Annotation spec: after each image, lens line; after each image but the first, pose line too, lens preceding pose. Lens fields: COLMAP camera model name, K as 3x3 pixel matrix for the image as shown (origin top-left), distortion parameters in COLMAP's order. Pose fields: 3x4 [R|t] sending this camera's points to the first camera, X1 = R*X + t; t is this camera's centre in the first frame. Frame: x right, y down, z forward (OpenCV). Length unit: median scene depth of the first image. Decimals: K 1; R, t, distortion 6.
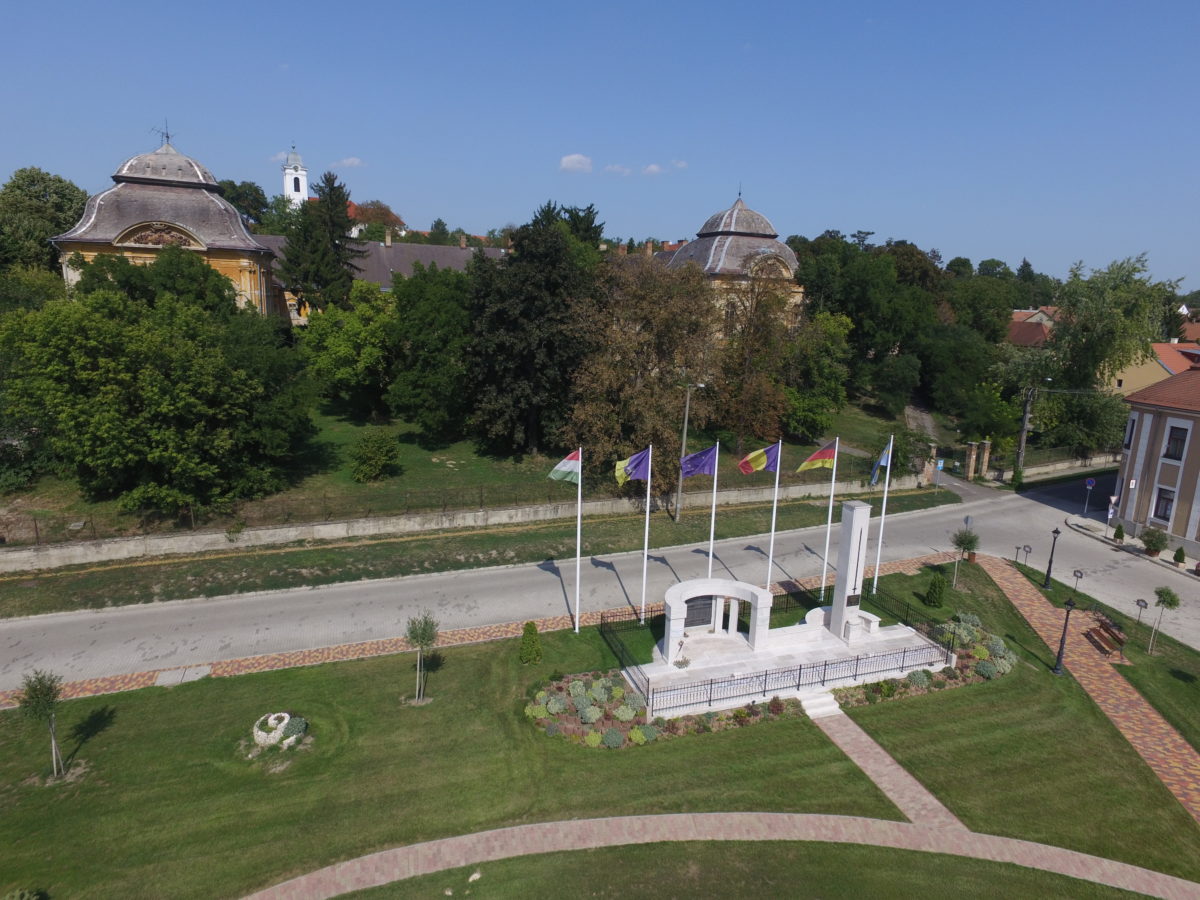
lens RADIAL K [[694.6, 0, 602.2], [0, 694.6, 447.4], [0, 0, 1]] dist [-0.017357, 0.018782]
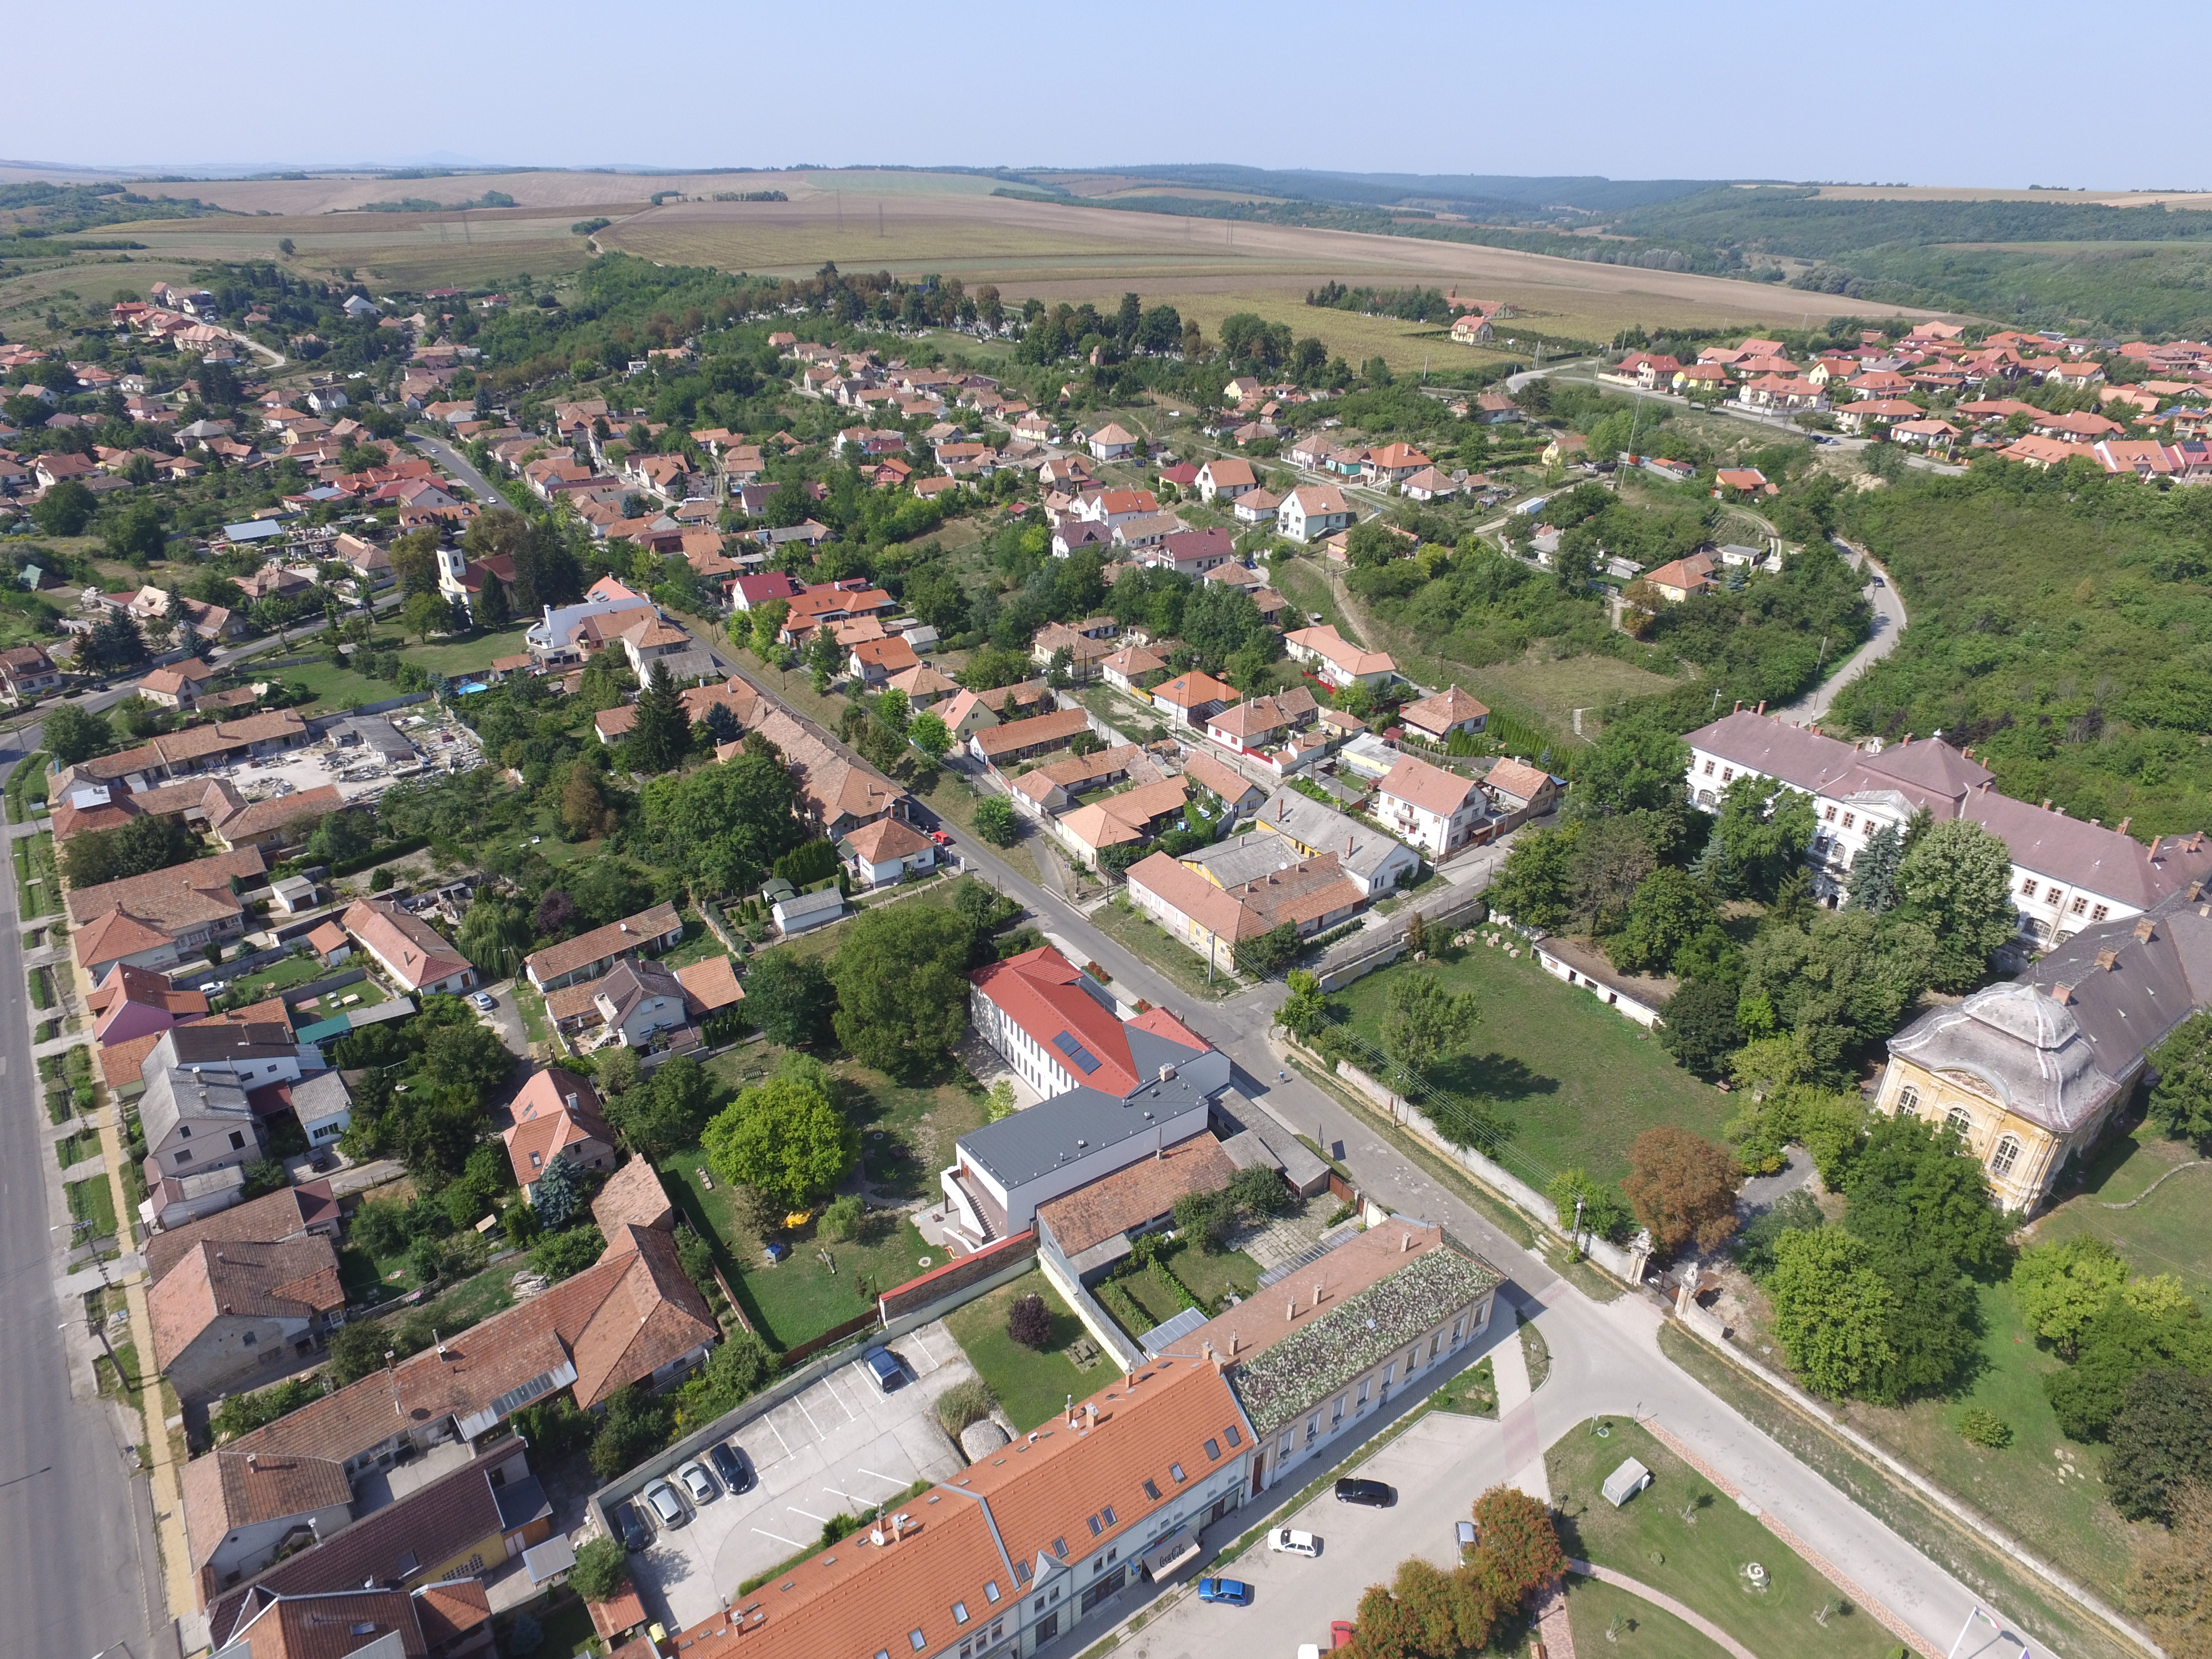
lens RADIAL K [[1282.8, 0, 1110.6], [0, 1282.8, 820.4], [0, 0, 1]] dist [-0.016988, 0.017924]
pose [[0.247956, 0.408517, -0.878426, 0.965509], [-0.204903, 0.908343, 0.364592, -1.680566], [0.946854, 0.089589, 0.308935, -1.458536]]
